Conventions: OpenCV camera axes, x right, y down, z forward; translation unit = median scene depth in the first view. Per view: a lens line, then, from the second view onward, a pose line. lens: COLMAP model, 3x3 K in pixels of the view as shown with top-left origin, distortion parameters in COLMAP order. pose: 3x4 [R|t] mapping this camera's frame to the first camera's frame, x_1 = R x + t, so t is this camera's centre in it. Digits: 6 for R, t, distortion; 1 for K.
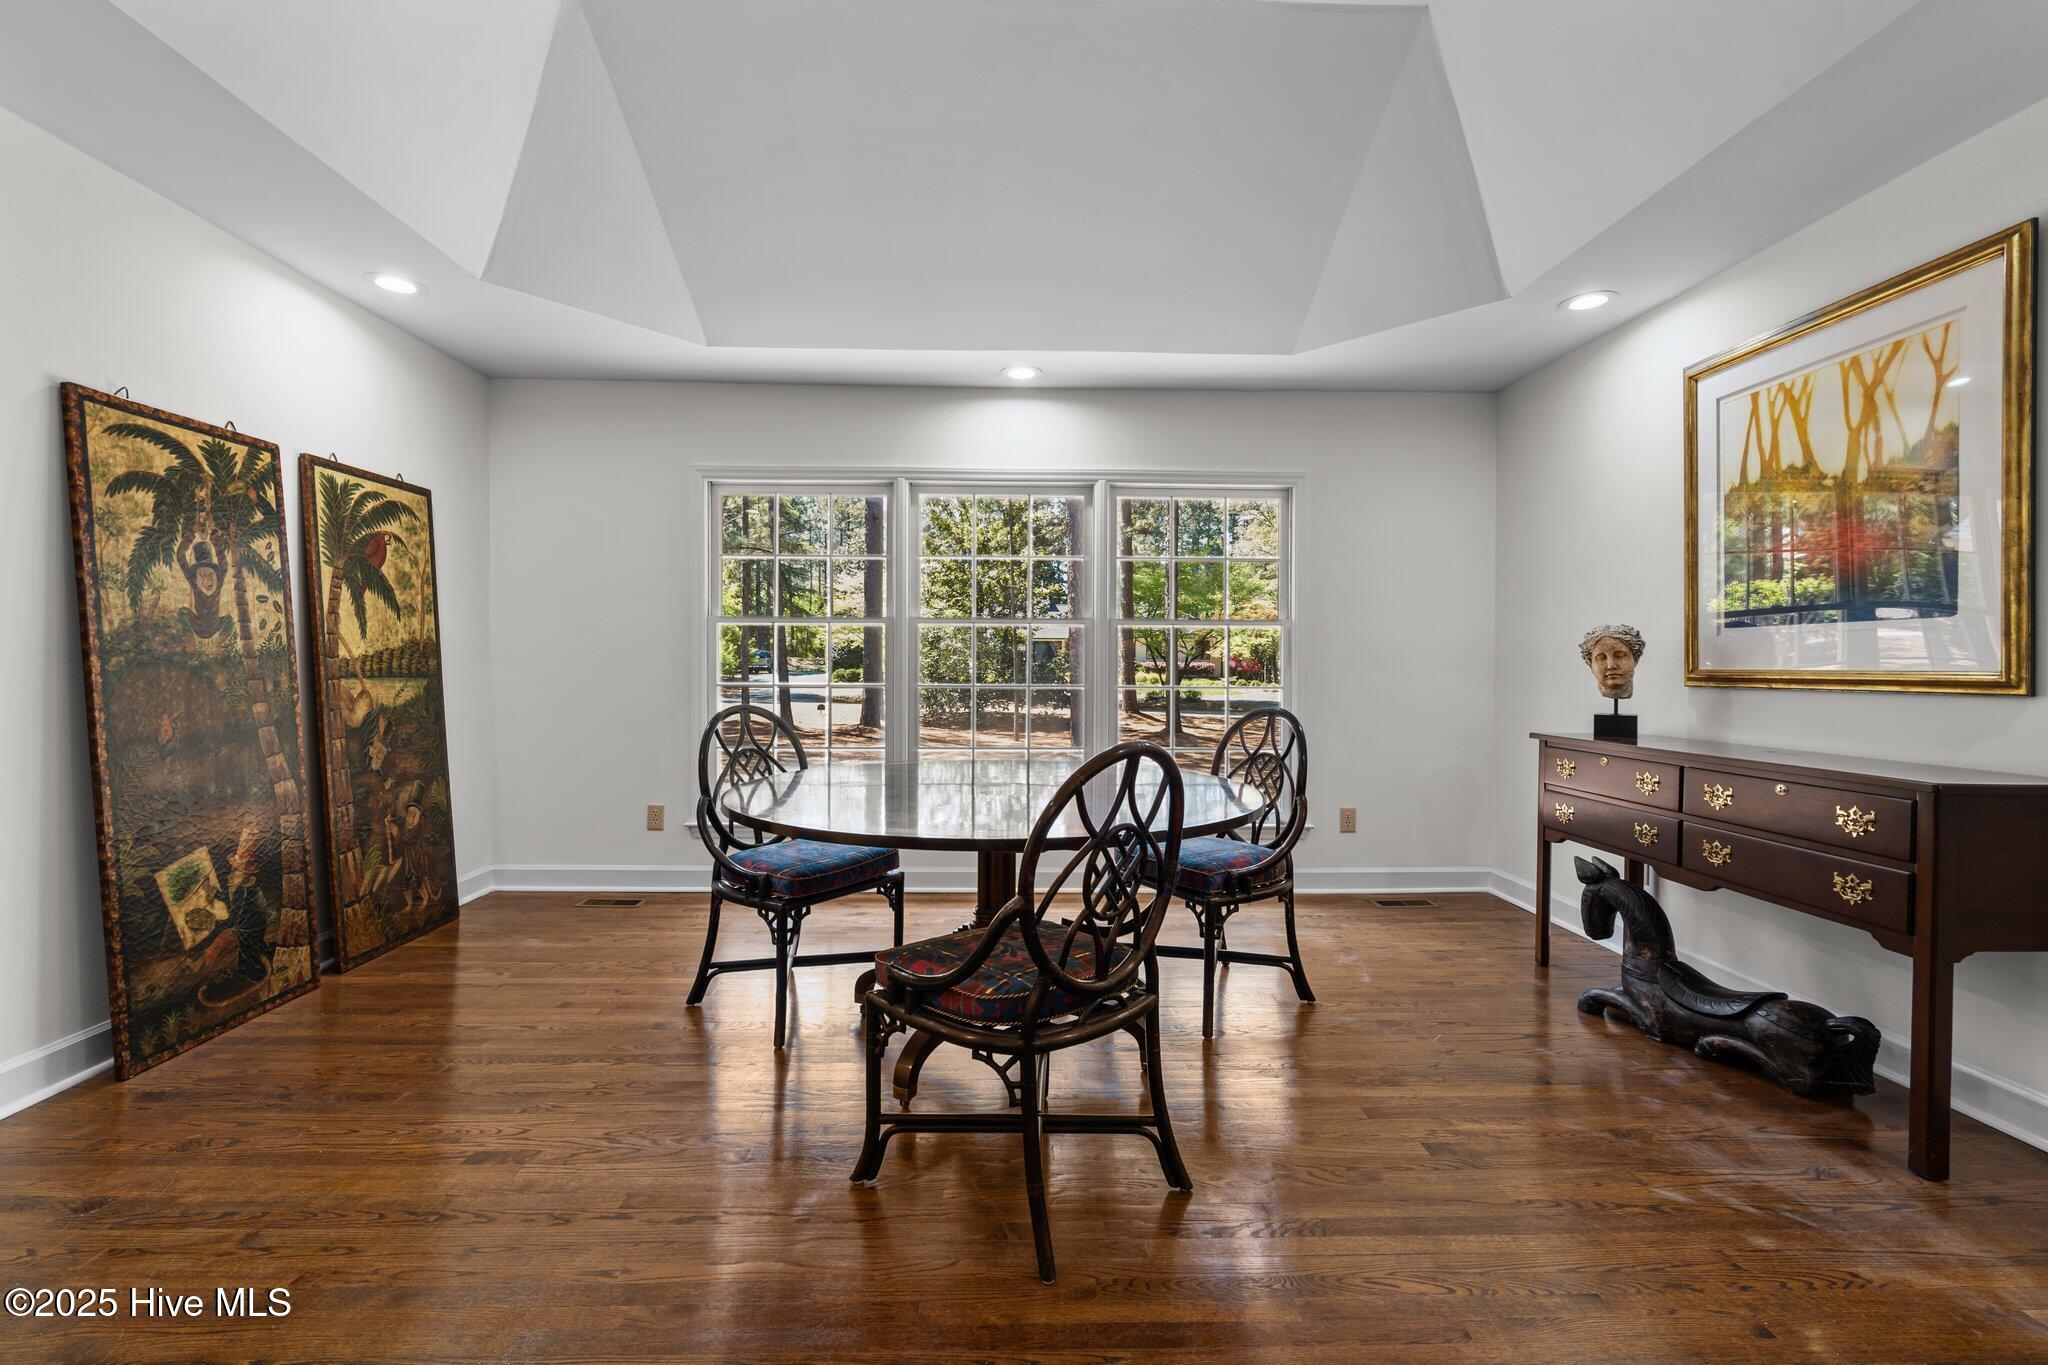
lens RADIAL K [[935.7, 0, 1013.7], [0, 935.7, 674.8], [0, 0, 1]] dist [0.004435, 0.000768]
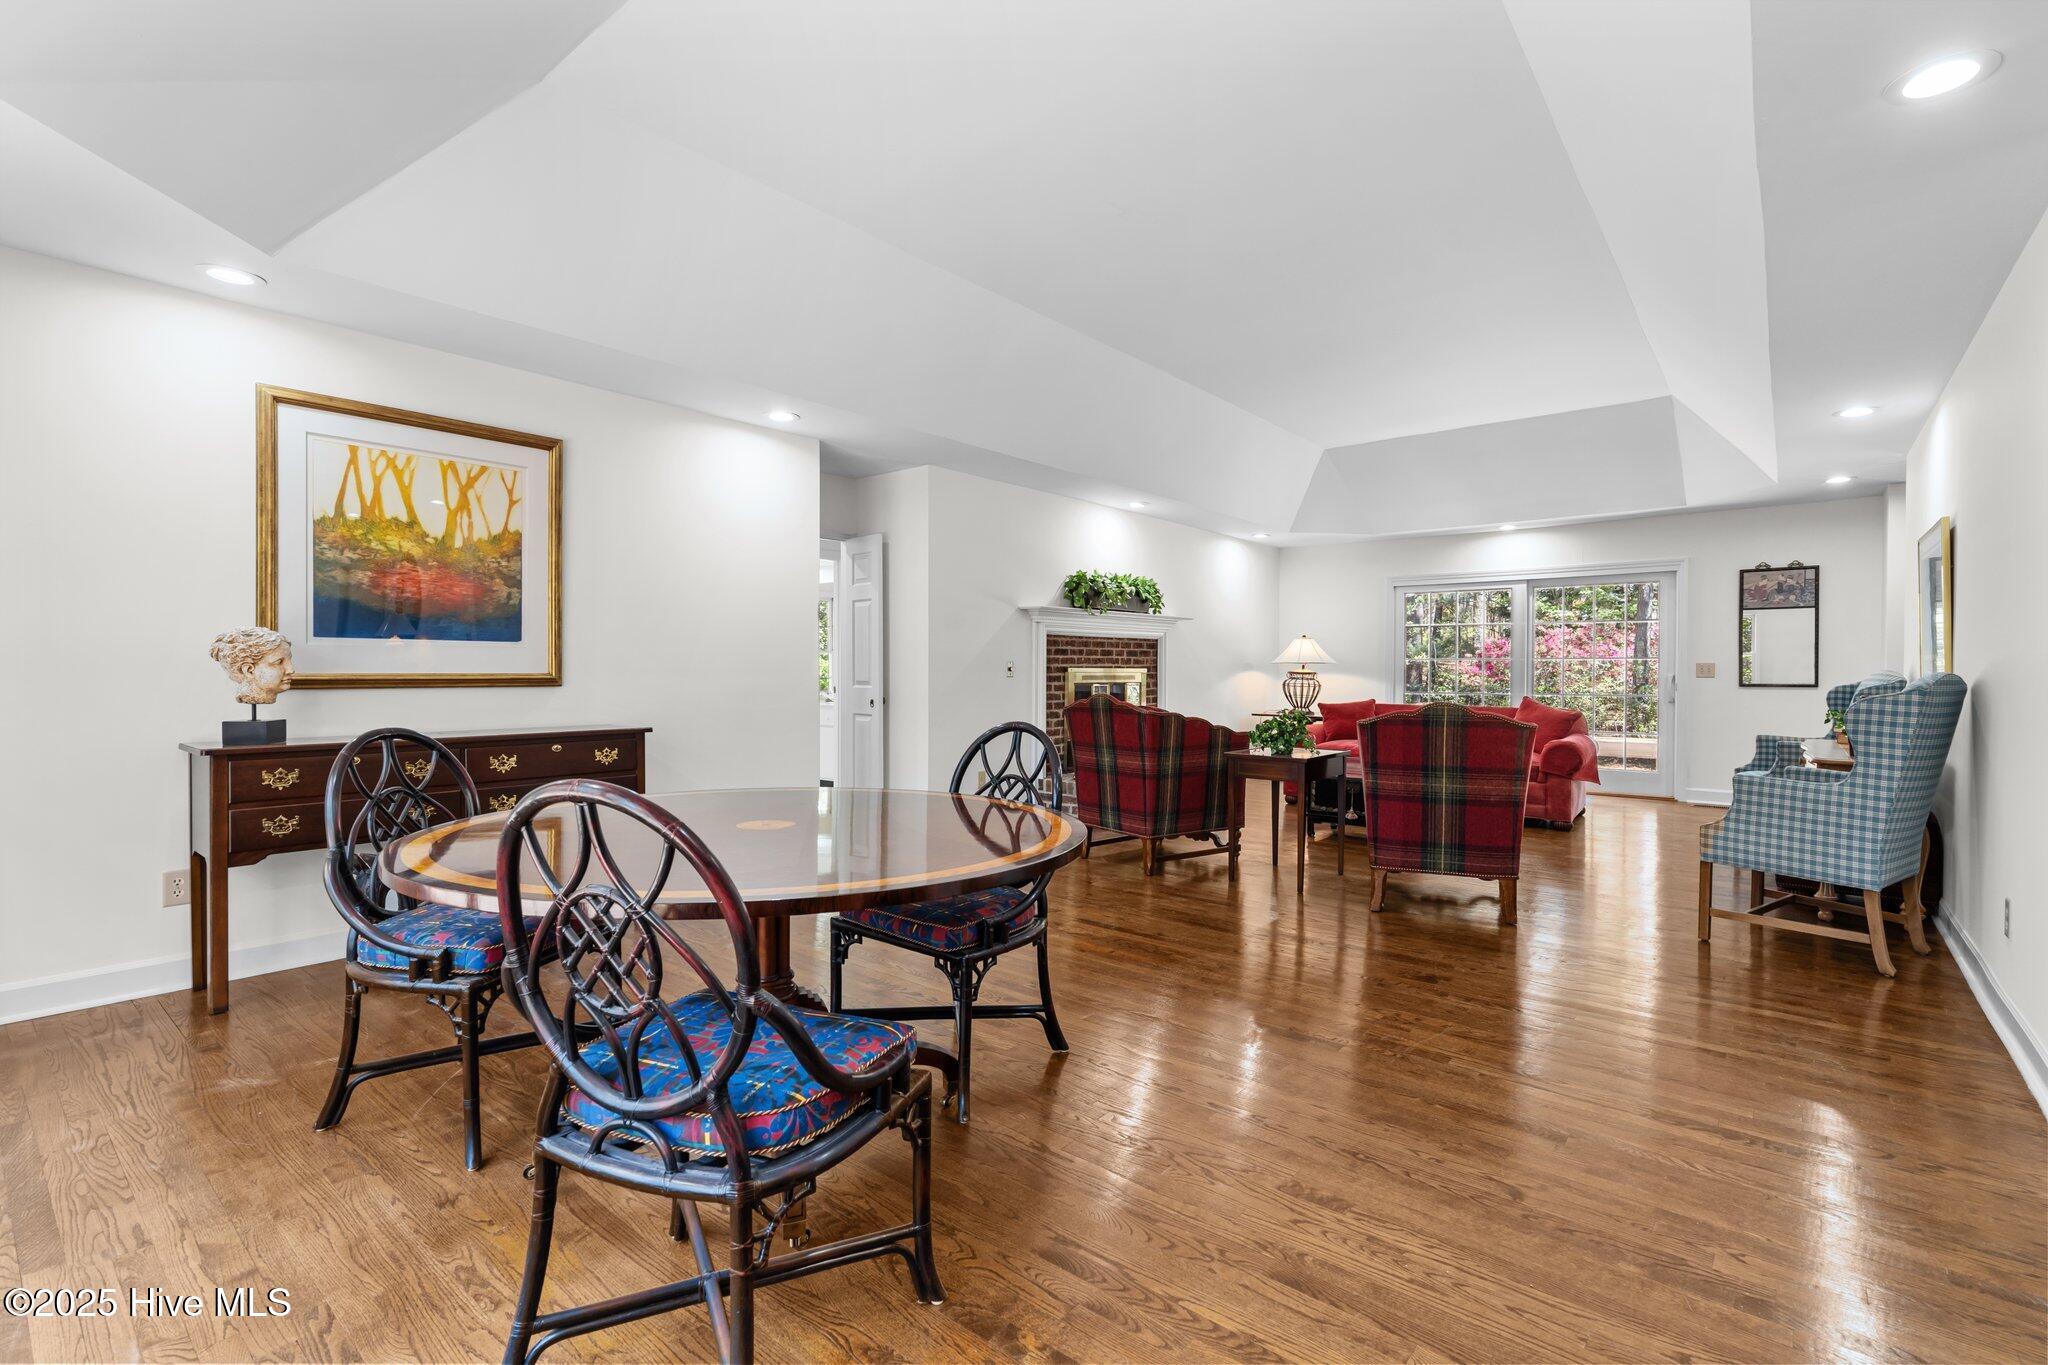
lens RADIAL K [[935.7, 0, 1015.6], [0, 935.7, 679.0], [0, 0, 1]] dist [0.004435, 0.000768]
pose [[-0.751351, -0.003591, 0.659893, -0.609597], [0.007049, 0.999884, 0.013466, -0.007882], [-0.659865, 0.014770, -0.751239, 1.248902]]
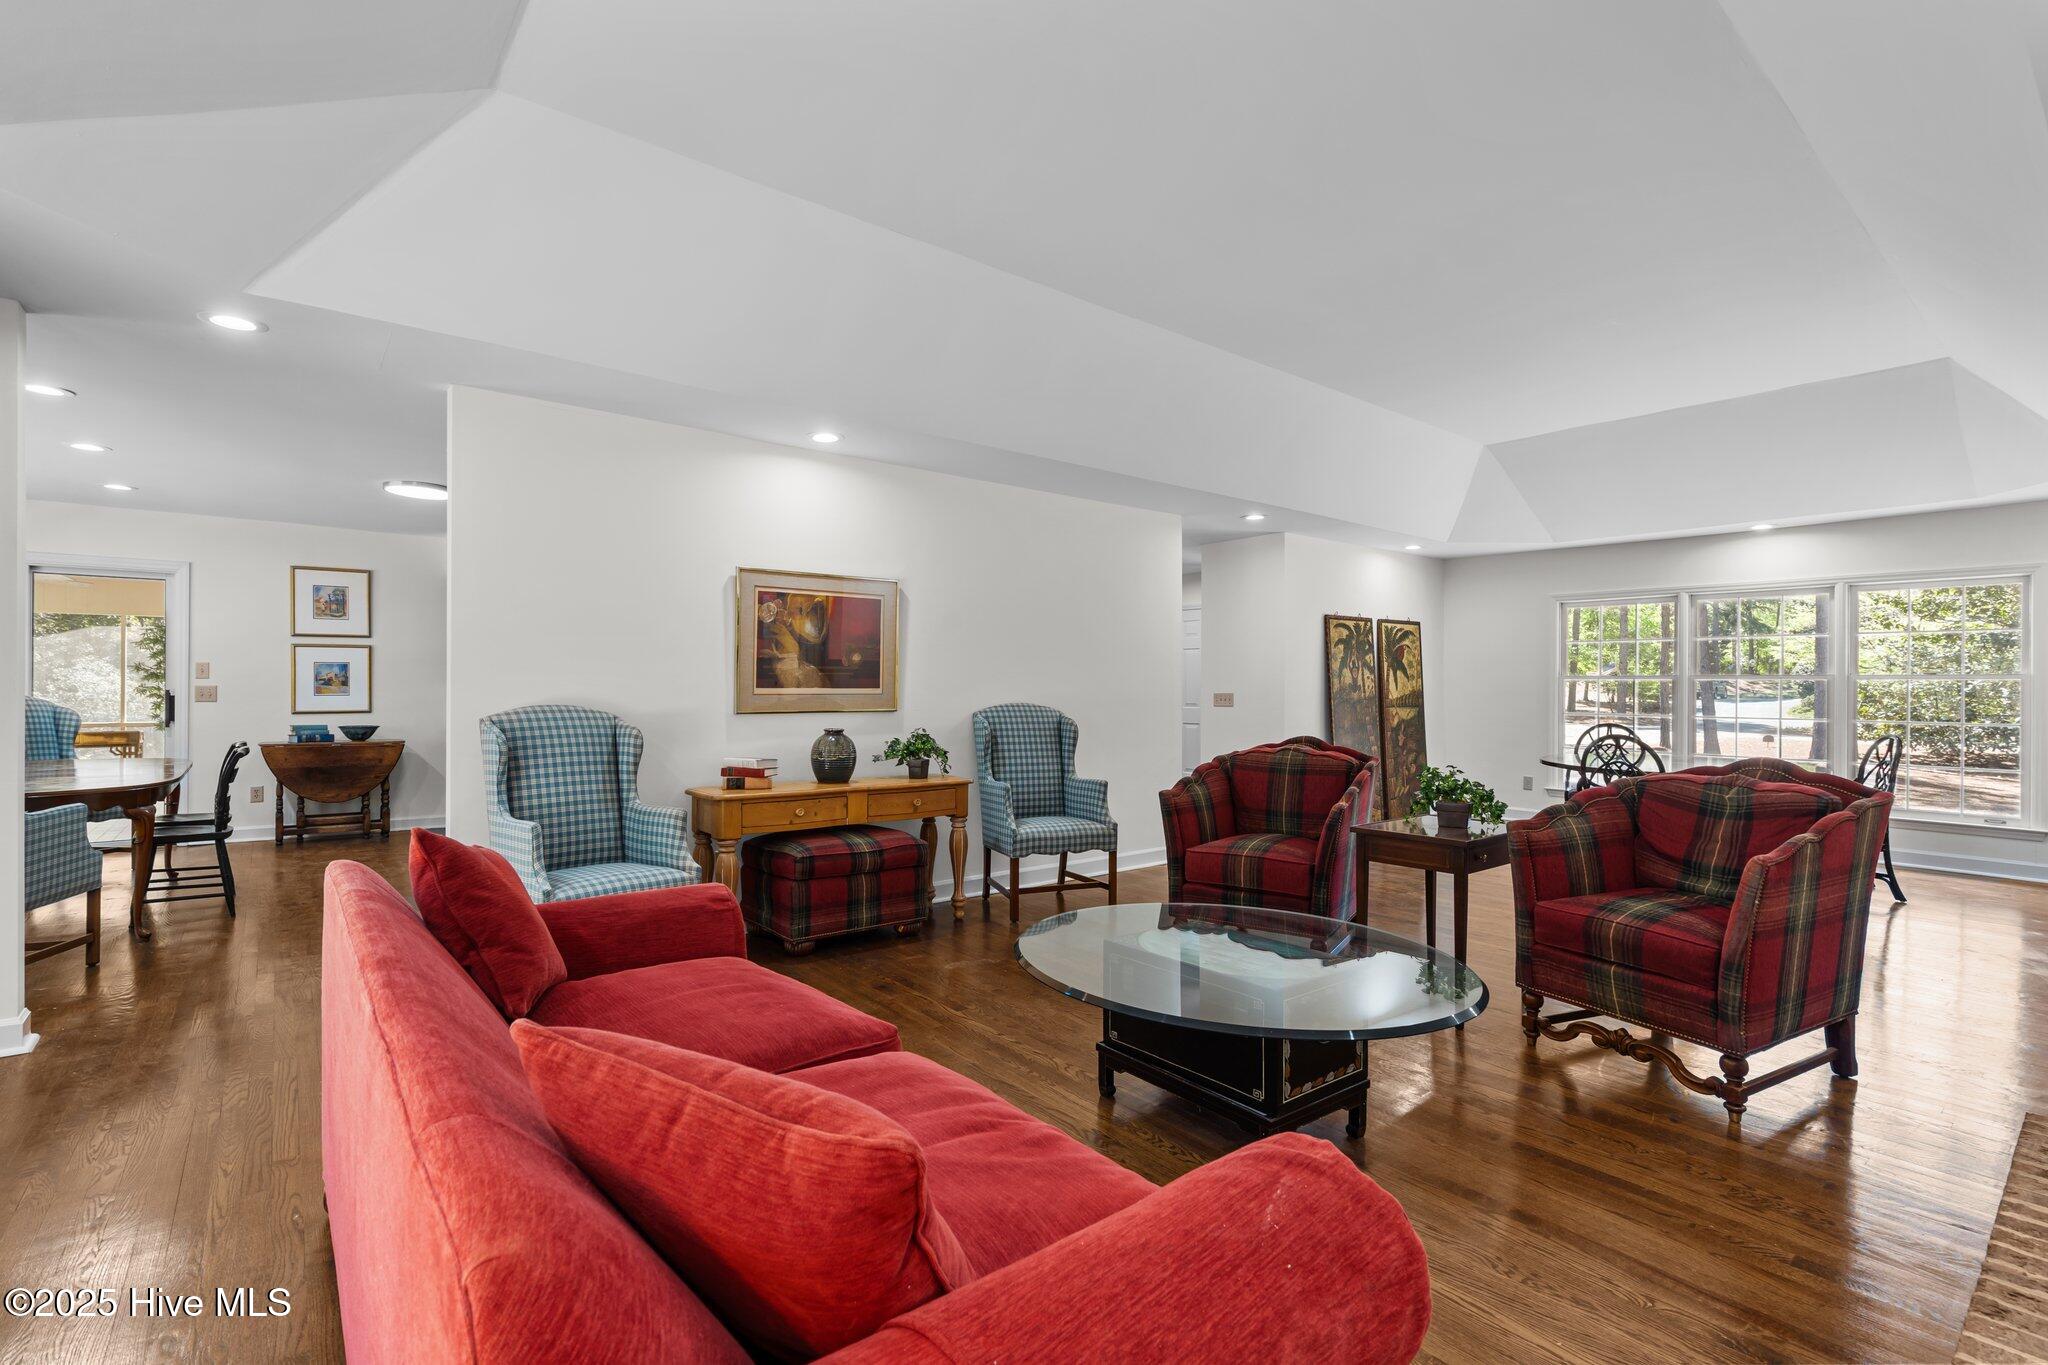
lens RADIAL K [[935.7, 0, 1023.2], [0, 935.7, 685.6], [0, 0, 1]] dist [0.004435, 0.000768]
pose [[0.622998, 0.000952, -0.782223, 0.624769], [-0.010816, 0.999914, -0.007397, -0.024973], [0.782149, 0.013069, 0.622954, -1.323629]]
